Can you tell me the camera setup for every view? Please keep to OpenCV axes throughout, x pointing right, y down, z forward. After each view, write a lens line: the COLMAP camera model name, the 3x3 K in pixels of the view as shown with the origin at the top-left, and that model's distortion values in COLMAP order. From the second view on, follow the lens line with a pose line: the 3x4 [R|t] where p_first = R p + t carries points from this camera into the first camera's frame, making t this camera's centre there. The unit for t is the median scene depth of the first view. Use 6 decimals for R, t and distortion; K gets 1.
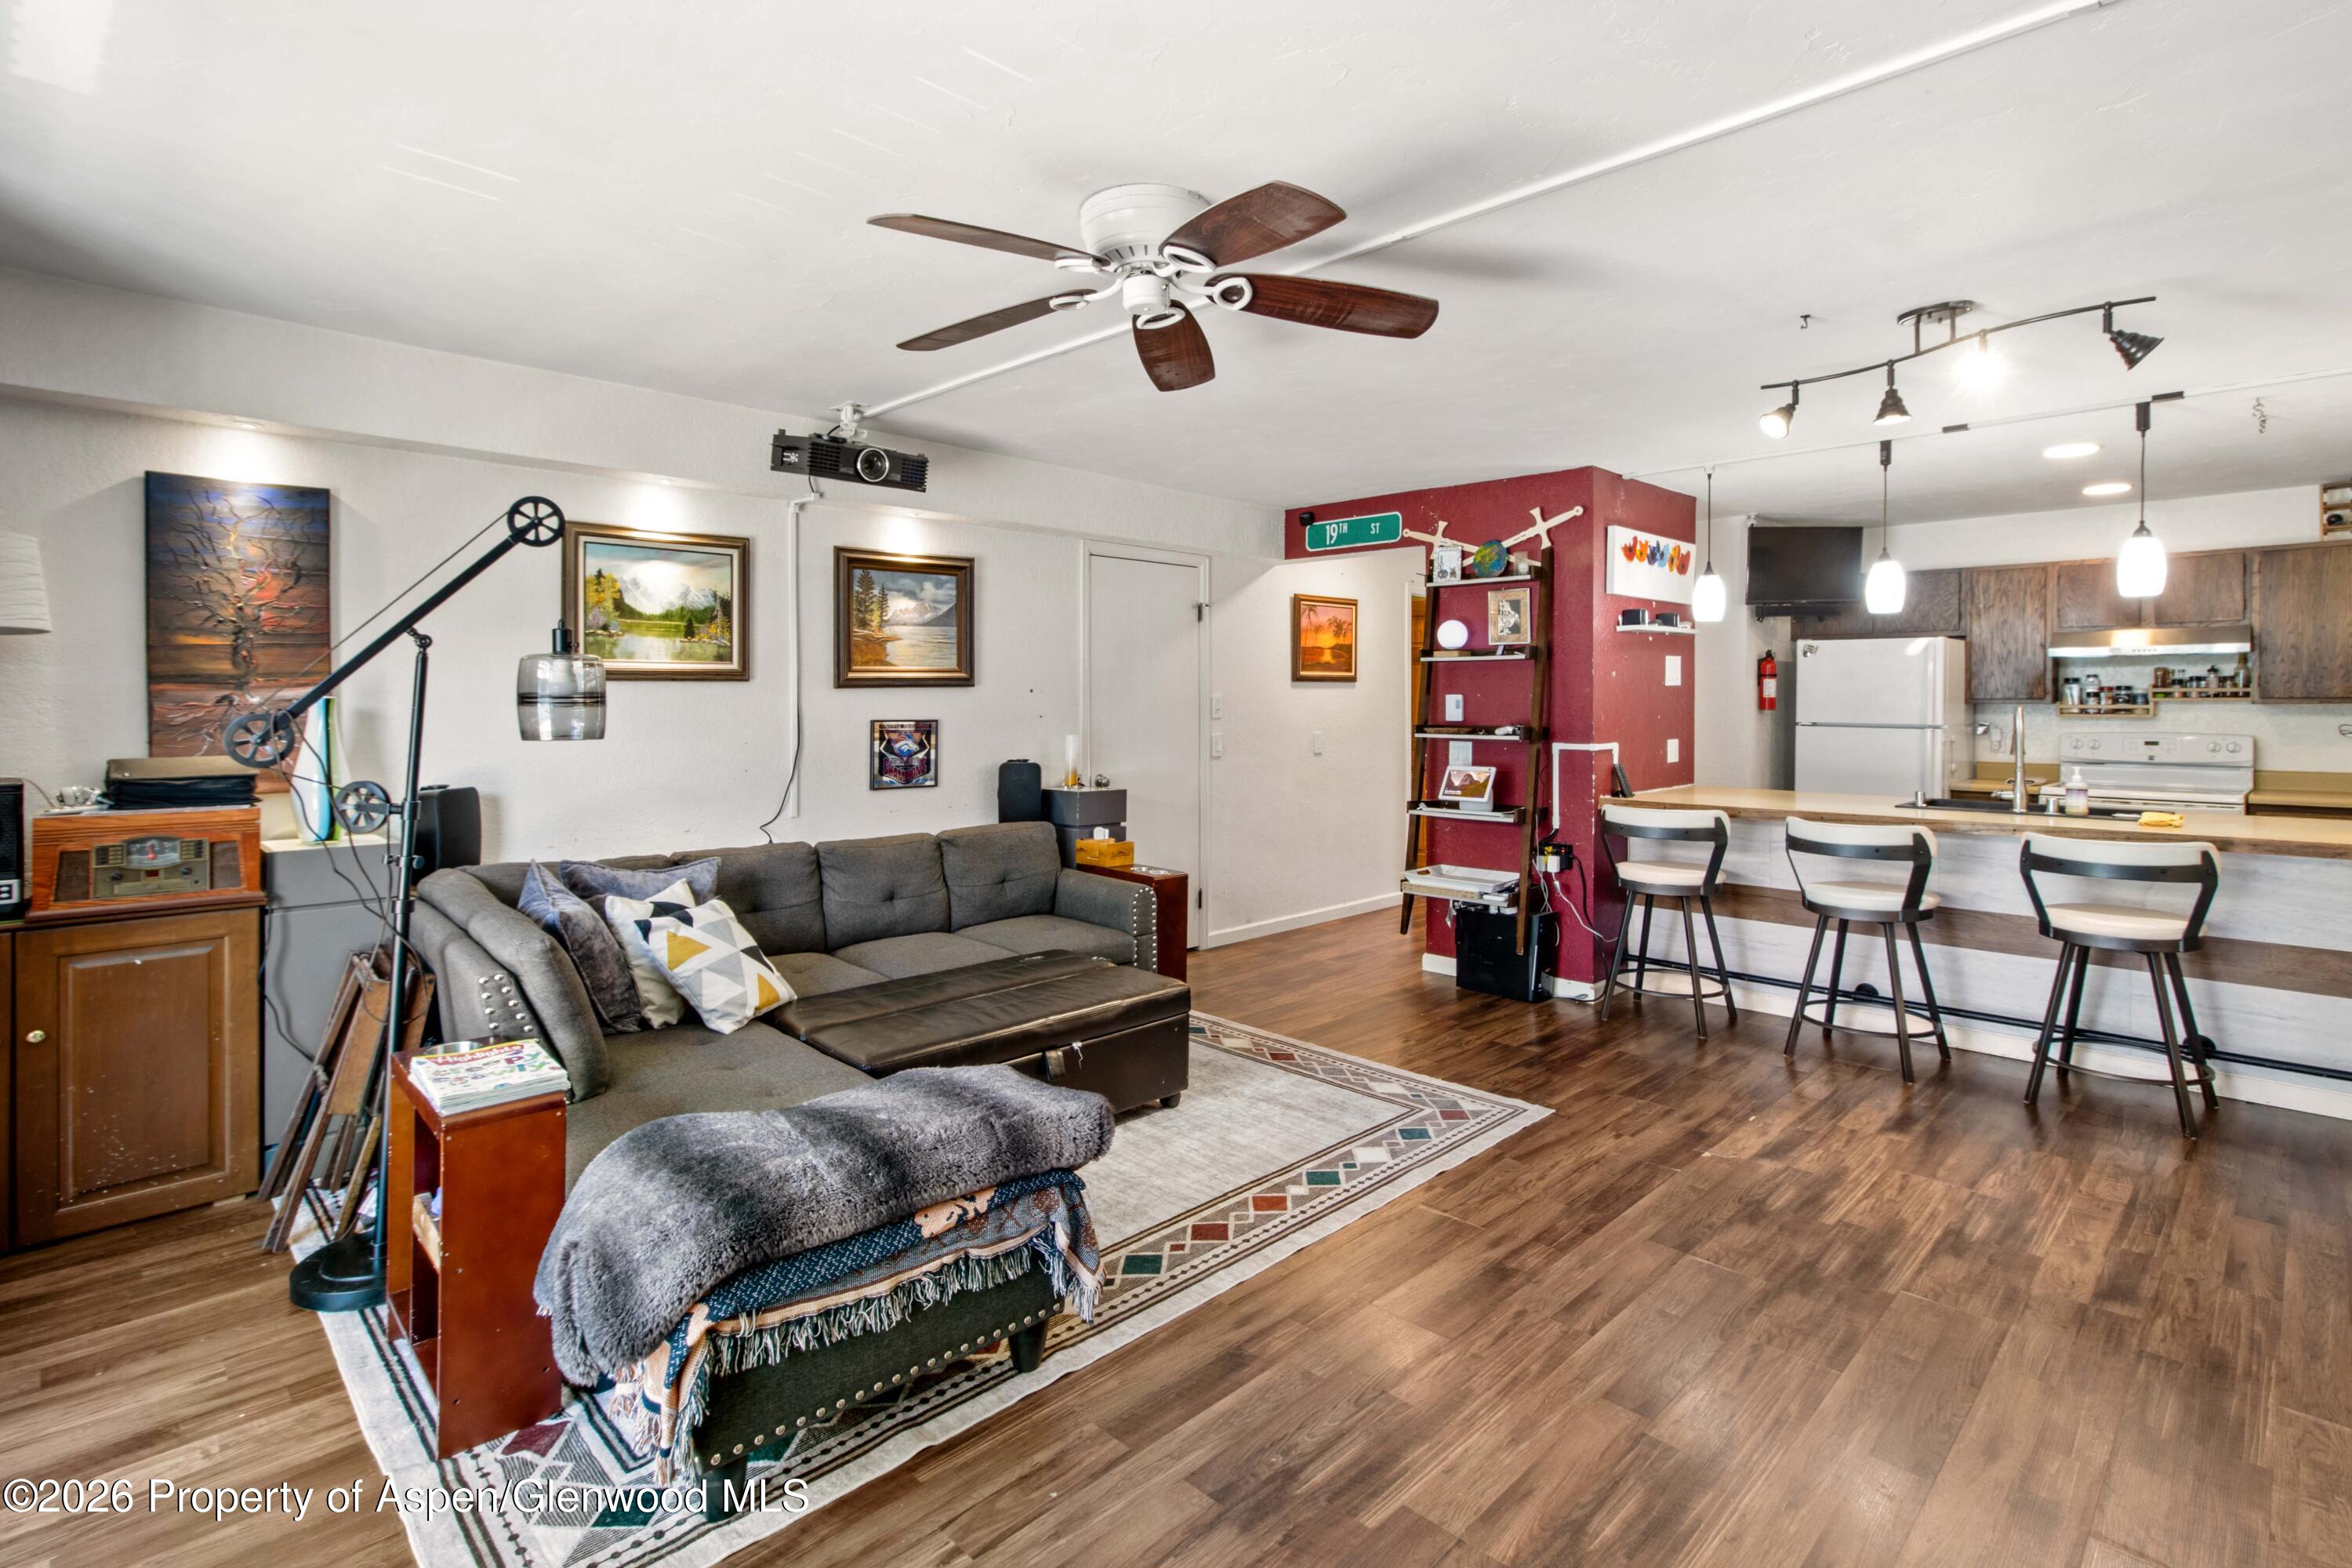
lens RADIAL K [[1123.7, 0, 1181.5], [0, 1123.7, 737.2], [0, 0, 1]] dist [-0.000328, -0.000009]
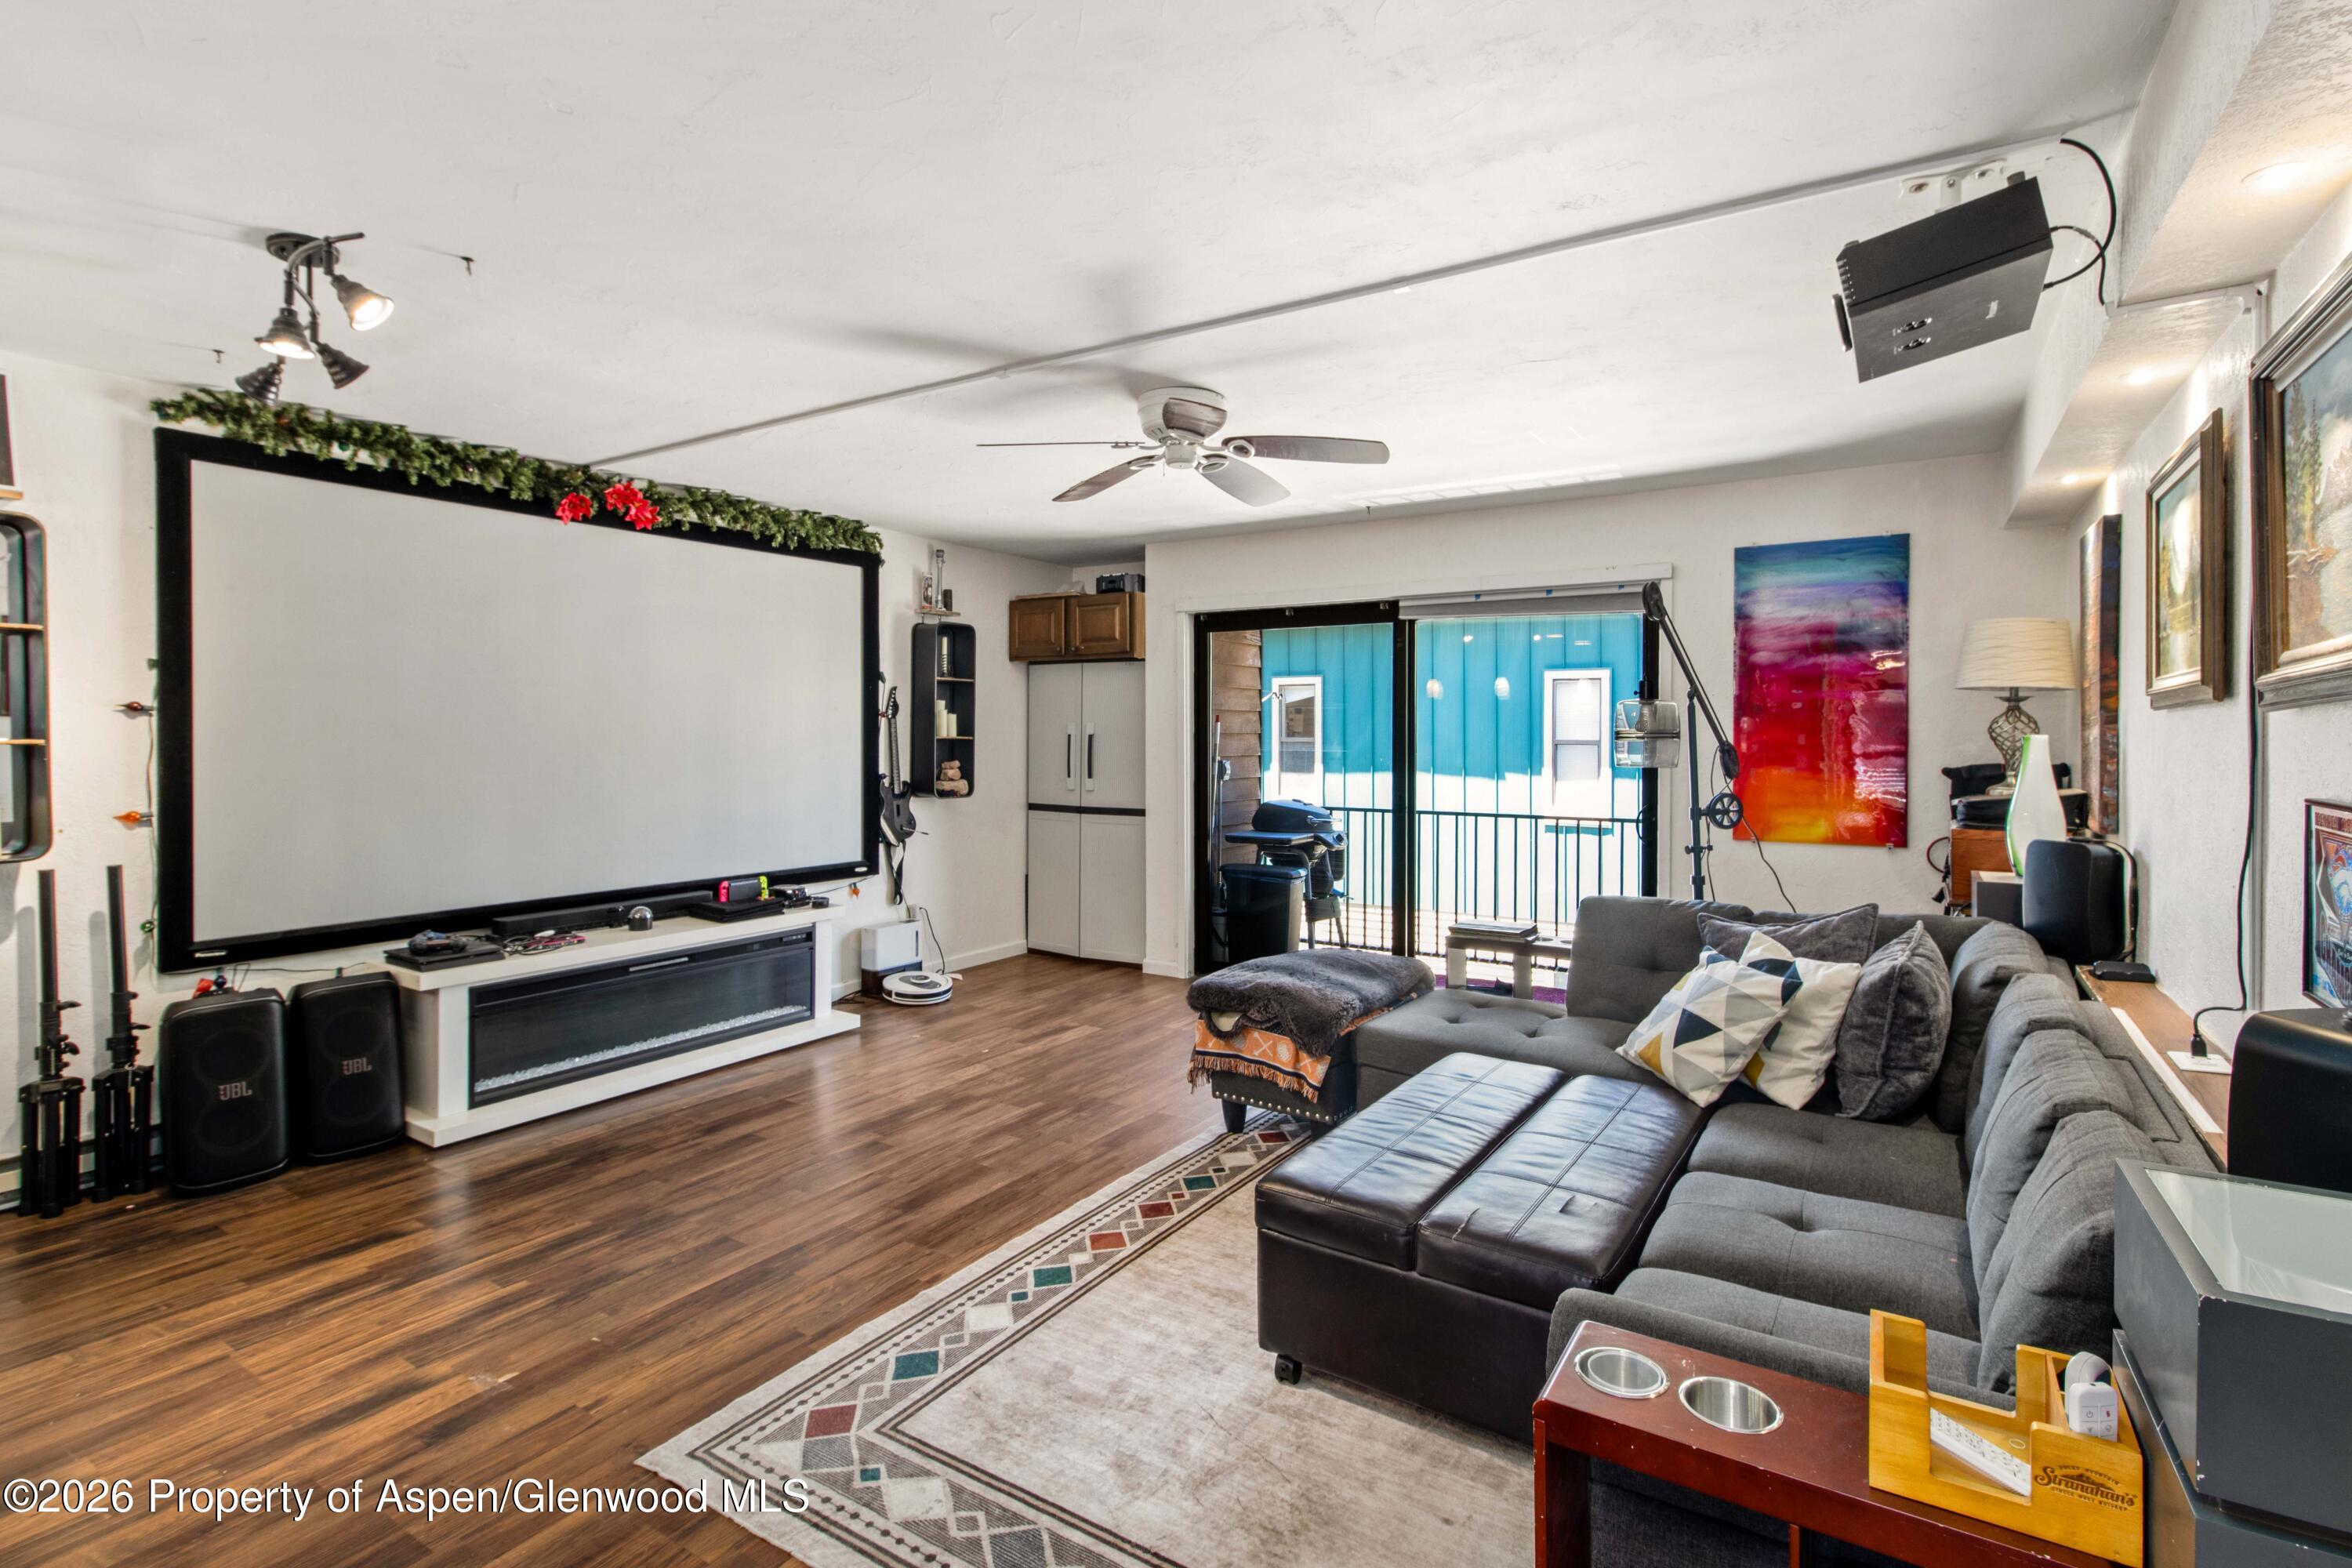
lens RADIAL K [[1123.7, 0, 1181.5], [0, 1123.7, 737.2], [0, 0, 1]] dist [-0.000328, -0.000009]
pose [[-0.976787, -0.002448, -0.214200, 0.222939], [-0.009459, 0.999452, 0.031713, -0.062702], [0.214005, 0.033003, -0.976275, 1.919584]]
